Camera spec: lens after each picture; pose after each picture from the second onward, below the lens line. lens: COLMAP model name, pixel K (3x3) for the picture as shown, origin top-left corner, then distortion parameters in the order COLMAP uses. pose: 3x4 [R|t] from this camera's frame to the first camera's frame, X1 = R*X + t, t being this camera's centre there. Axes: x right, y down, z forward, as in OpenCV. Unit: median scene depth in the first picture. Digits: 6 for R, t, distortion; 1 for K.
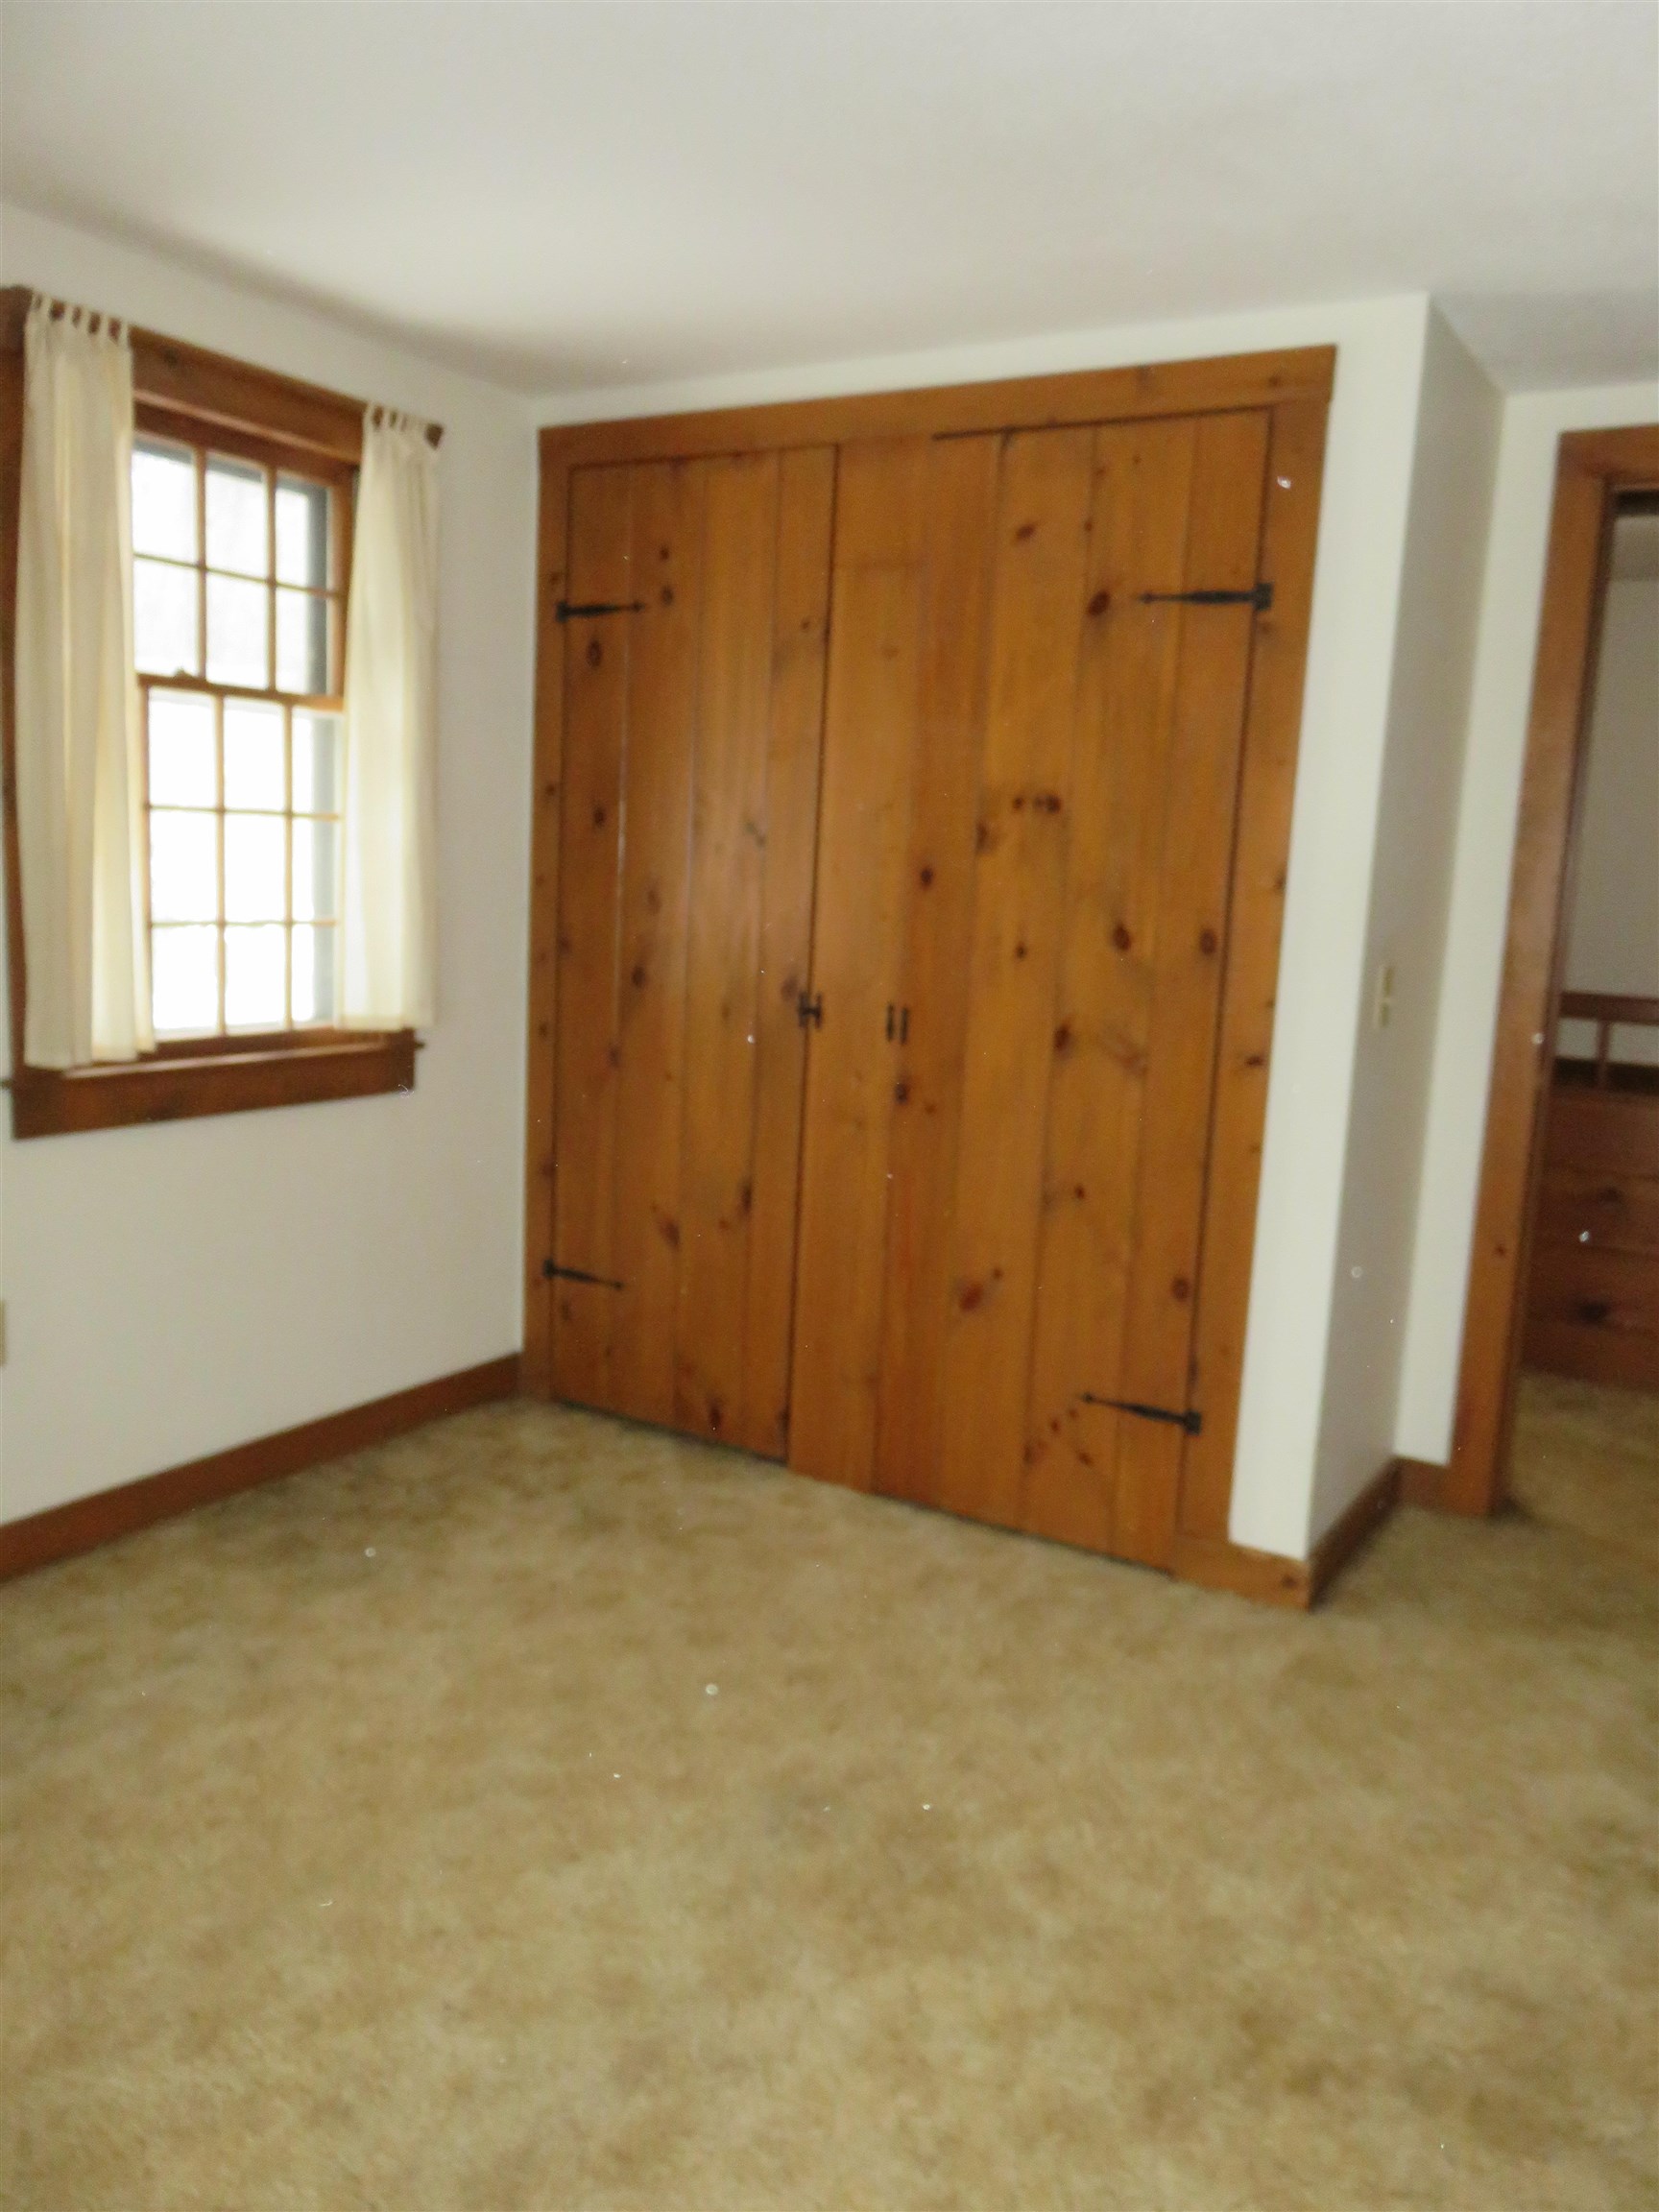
lens RADIAL K [[1659.8, 0, 829.5], [0, 1659.8, 1106.0], [0, 0, 1]] dist [-0.002775, -0.003074]
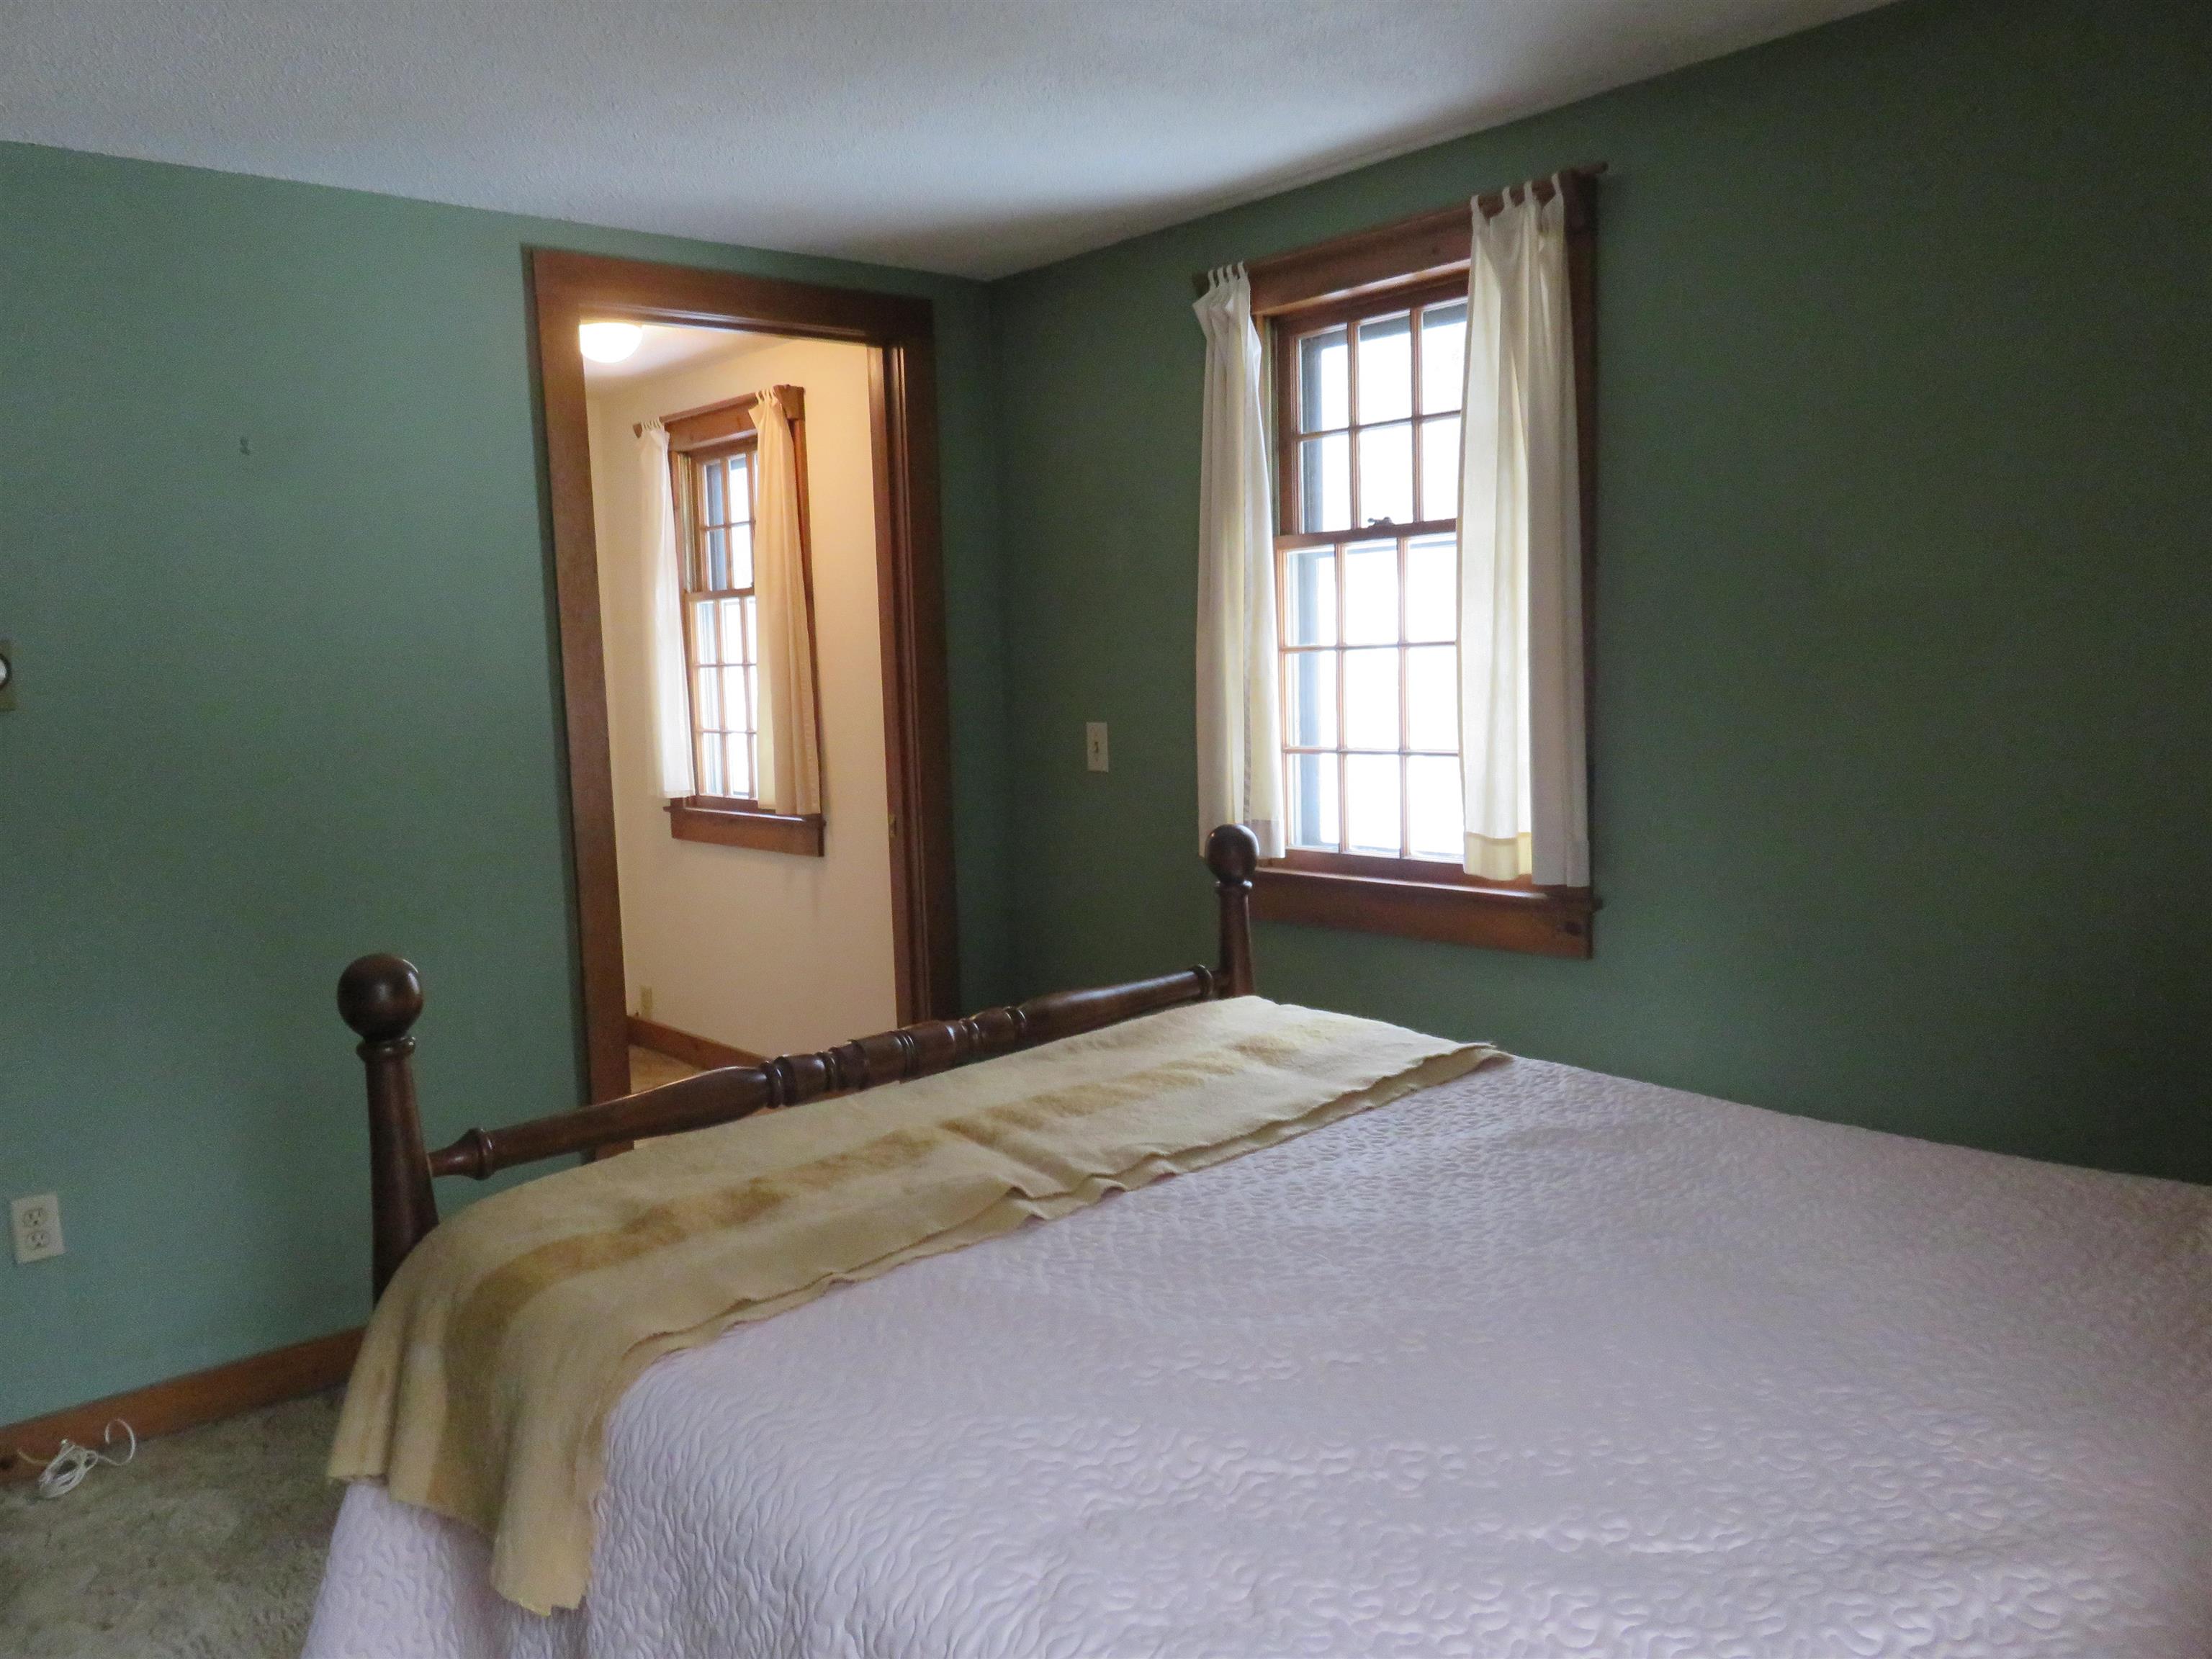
lens RADIAL K [[1647.3, 0, 1092.9], [0, 1647.3, 829.5], [0, 0, 1]] dist [-0.000846, 0.000582]
pose [[-0.289057, 0.044151, -0.956293, 0.720964], [-0.135993, 0.986911, 0.086671, -0.131752], [0.947603, 0.155102, -0.279270, 1.168689]]
